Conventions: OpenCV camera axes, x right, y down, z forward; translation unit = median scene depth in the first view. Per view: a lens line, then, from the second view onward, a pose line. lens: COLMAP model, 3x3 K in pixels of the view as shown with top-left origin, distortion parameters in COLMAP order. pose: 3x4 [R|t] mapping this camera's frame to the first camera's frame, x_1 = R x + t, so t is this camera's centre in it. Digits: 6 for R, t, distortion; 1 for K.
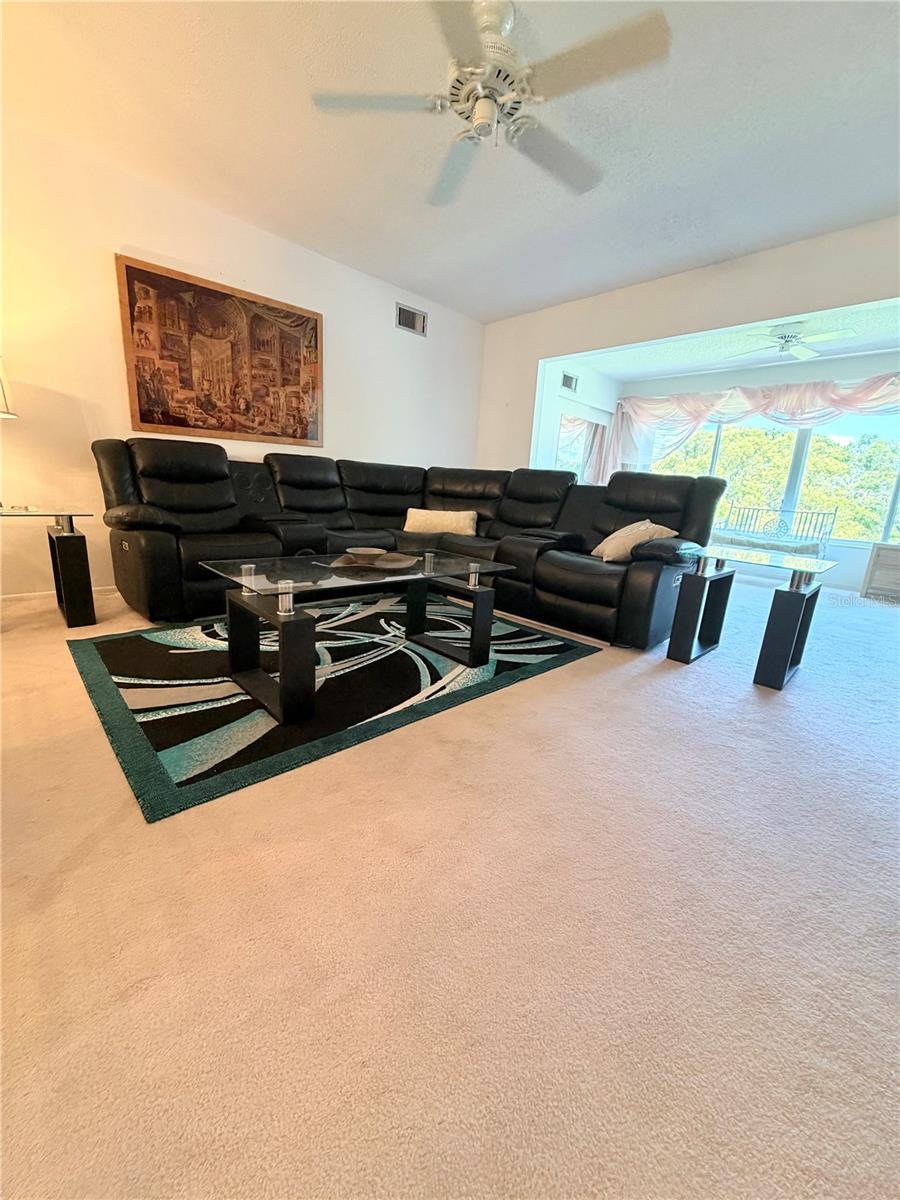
lens RADIAL K [[479.5, 0, 449.1], [0, 479.5, 596.6], [0, 0, 1]] dist [0.001764, 0.000177]
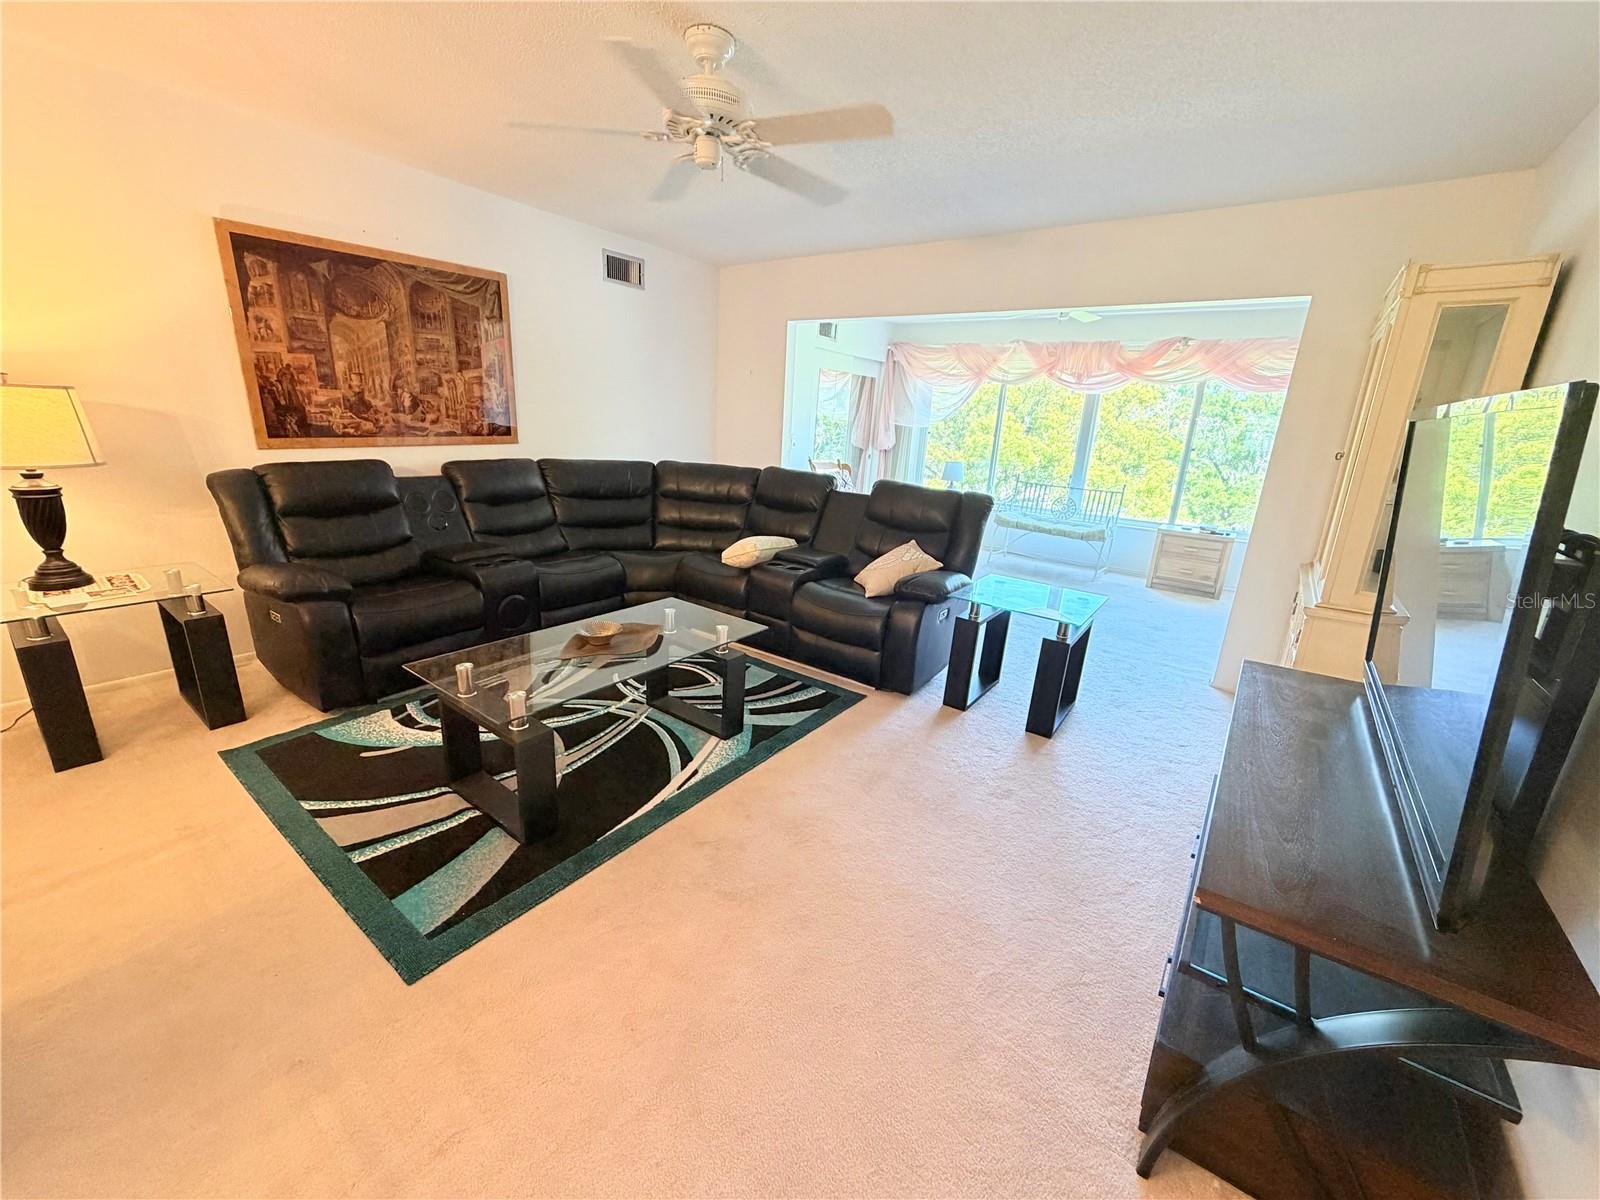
lens RADIAL K [[639.4, 0, 795.3], [0, 639.4, 601.1], [0, 0, 1]] dist [0.001764, 0.000177]
pose [[0.985365, -0.055206, 0.161269, -0.002099], [0.044087, 0.996449, 0.071731, -0.140865], [-0.164657, -0.063572, 0.984300, -0.144155]]
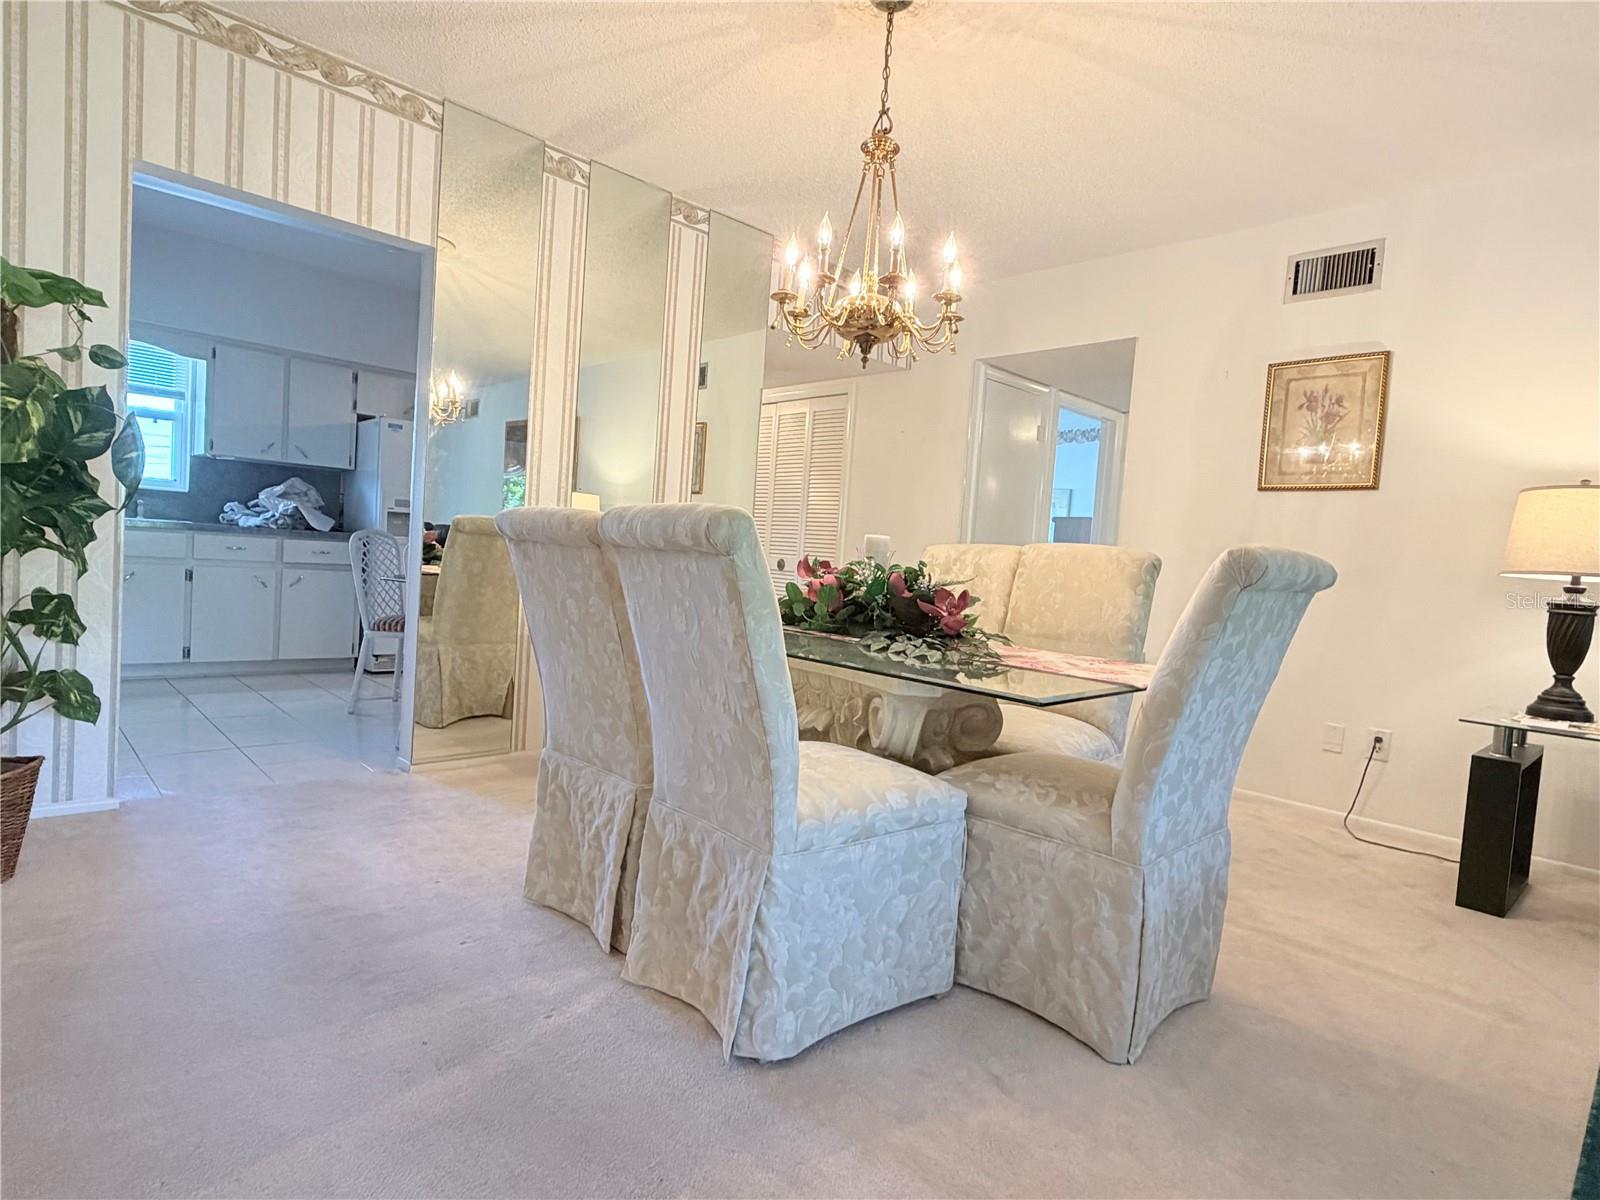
lens RADIAL K [[864.5, 0, 792.7], [0, 864.5, 606.1], [0, 0, 1]] dist [-0.000538, 0.000434]
pose [[0.008964, -0.002833, -0.999956, 0.129378], [-0.289729, 0.957094, -0.005309, -0.020739], [0.957067, 0.289764, 0.007758, -0.025046]]
